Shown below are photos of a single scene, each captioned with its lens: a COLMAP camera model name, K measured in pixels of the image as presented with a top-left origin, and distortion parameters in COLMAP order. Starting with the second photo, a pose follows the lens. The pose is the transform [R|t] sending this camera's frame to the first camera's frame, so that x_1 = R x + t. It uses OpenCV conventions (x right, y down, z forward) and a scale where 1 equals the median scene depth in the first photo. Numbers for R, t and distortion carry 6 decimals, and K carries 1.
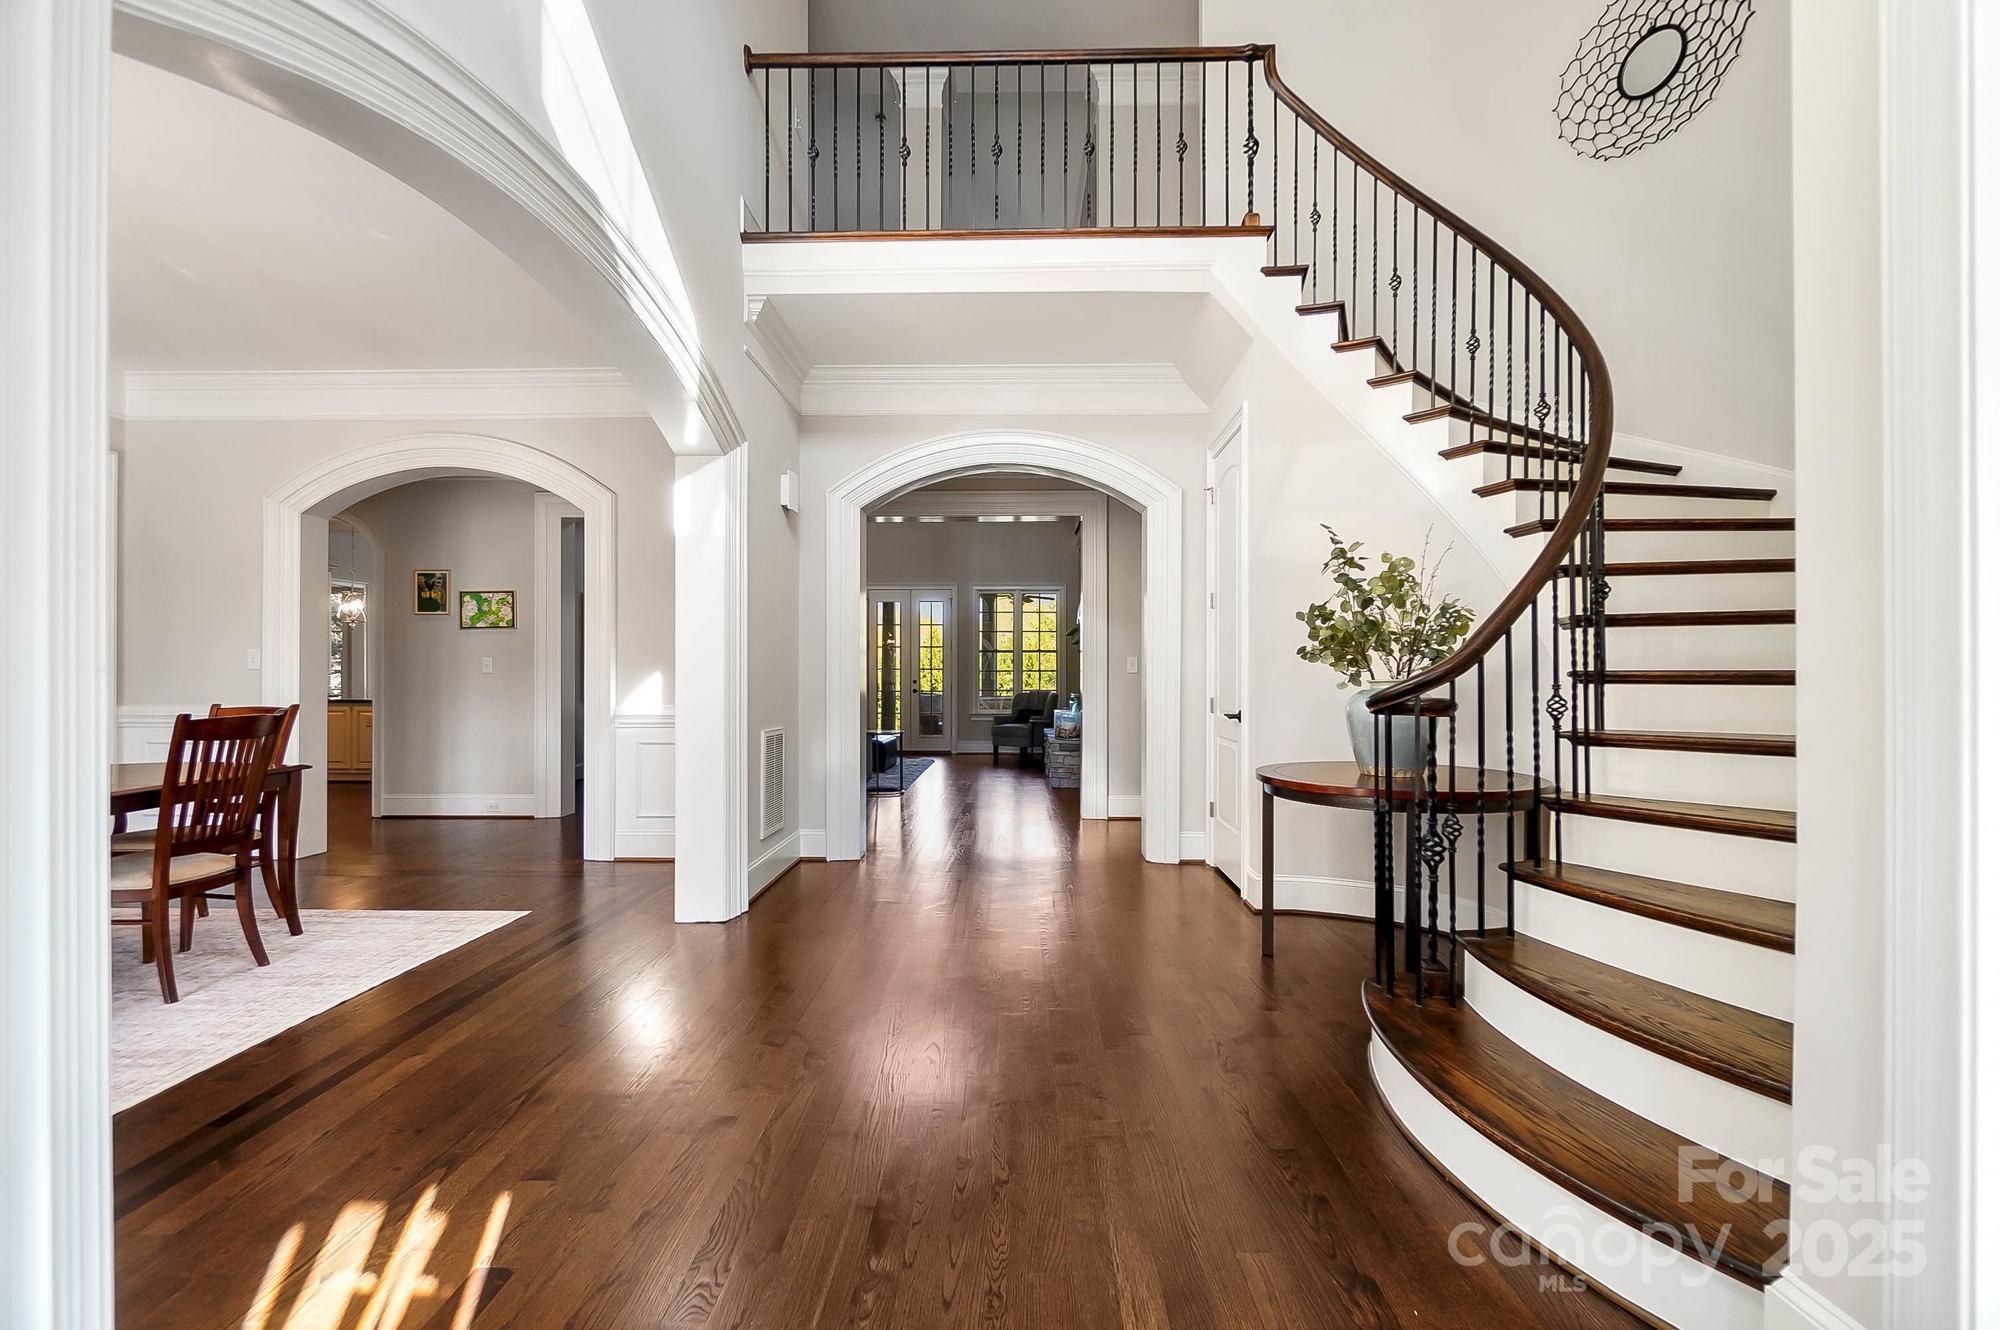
lens RADIAL K [[870.4, 0, 1001.6], [0, 870.4, 677.8], [0, 0, 1]] dist [0.001548, 0.000120]
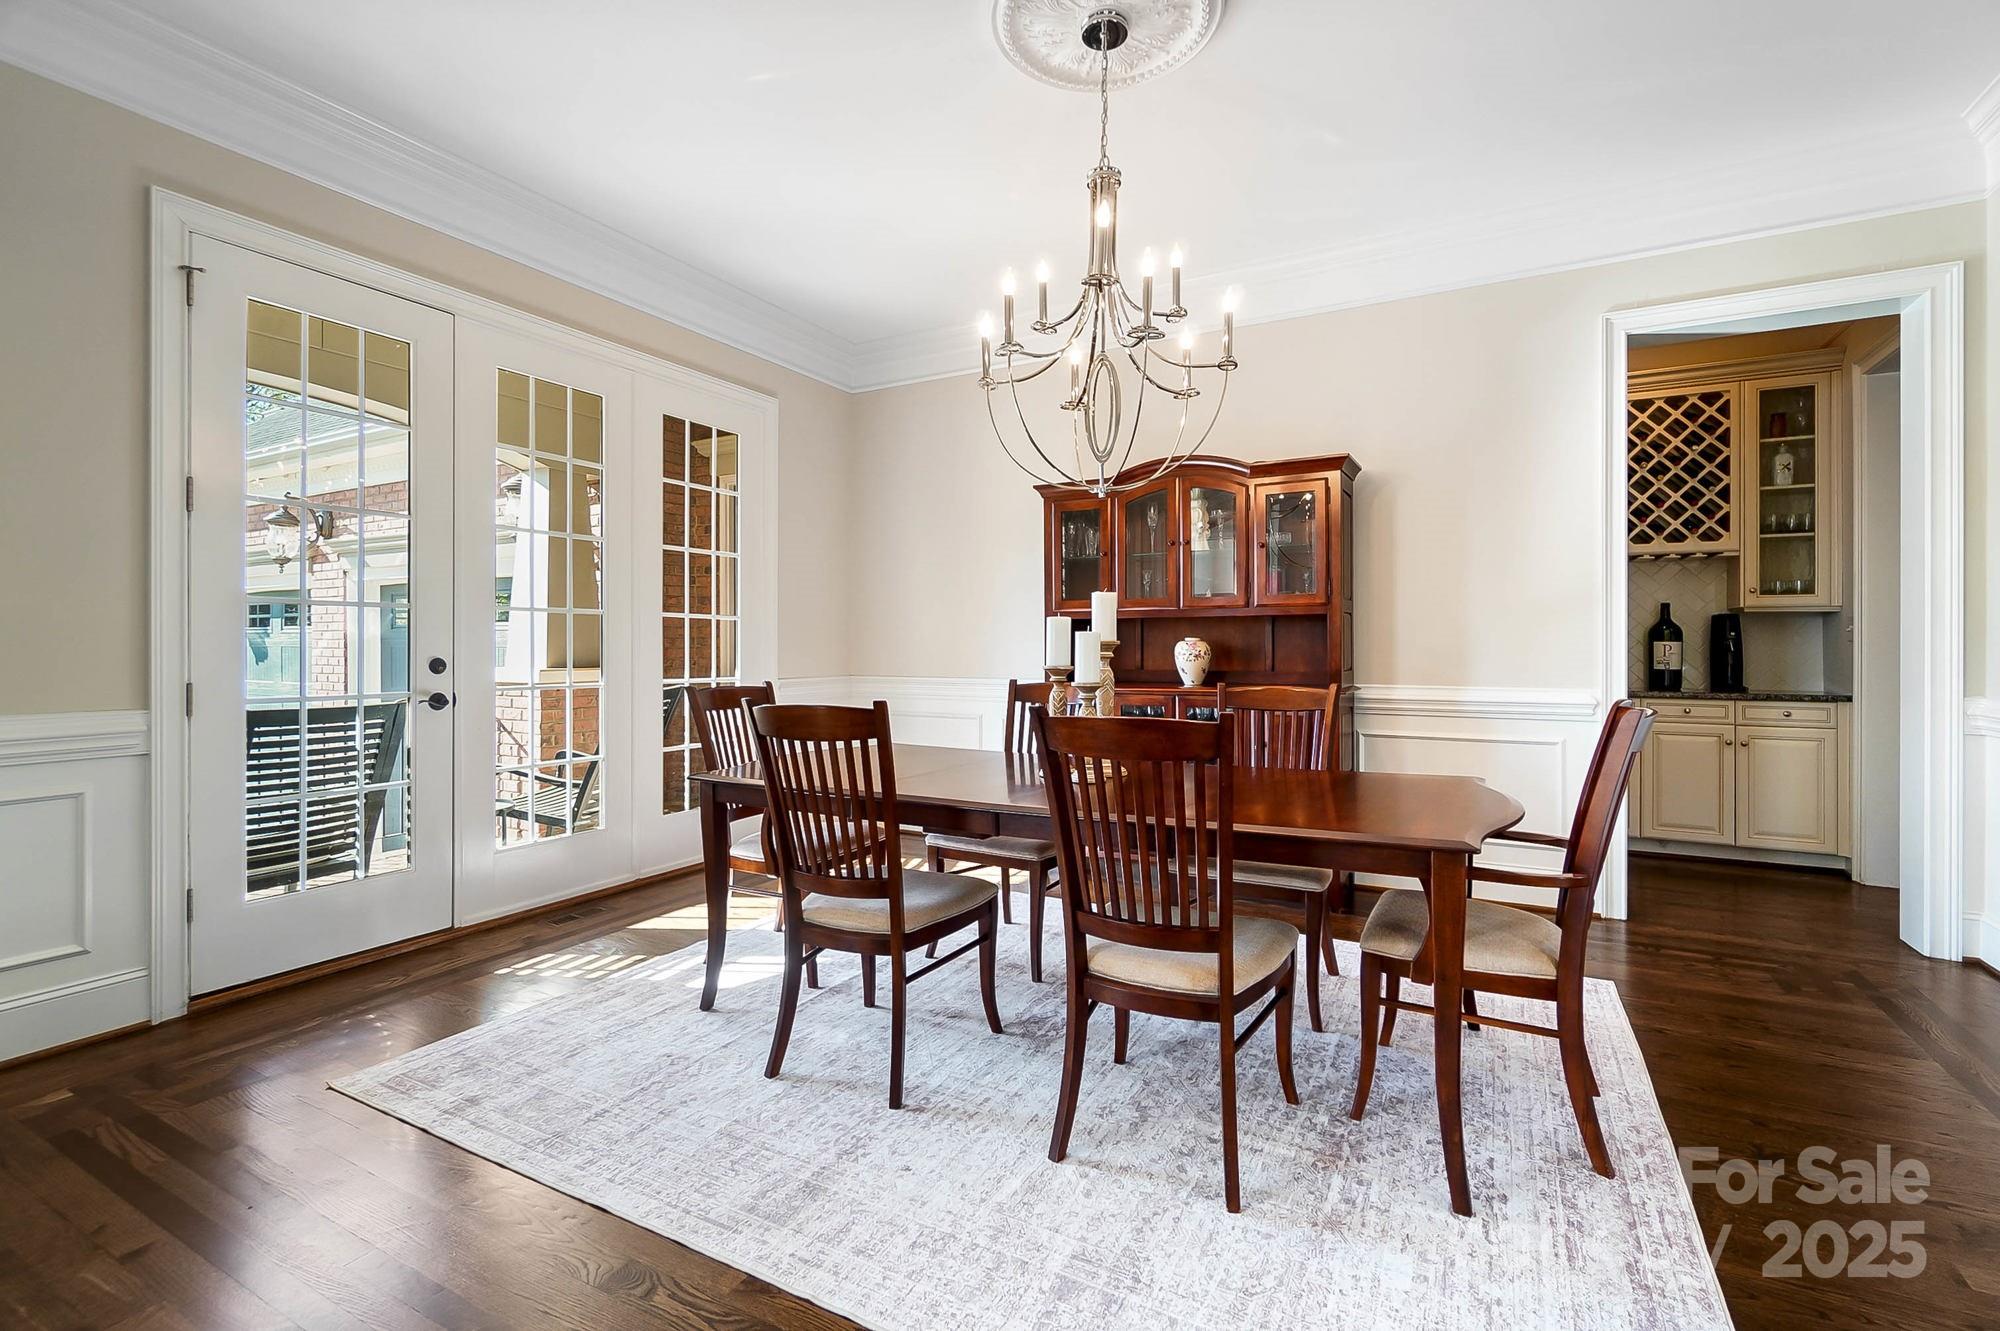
lens RADIAL K [[870.4, 0, 1001.7], [0, 870.4, 656.5], [0, 0, 1]] dist [0.001548, 0.000120]
pose [[-0.461908, 0.000657, -0.886928, -0.369327], [-0.000431, 0.999999, 0.000965, 0.005054], [0.886928, 0.000828, -0.461908, 1.256803]]
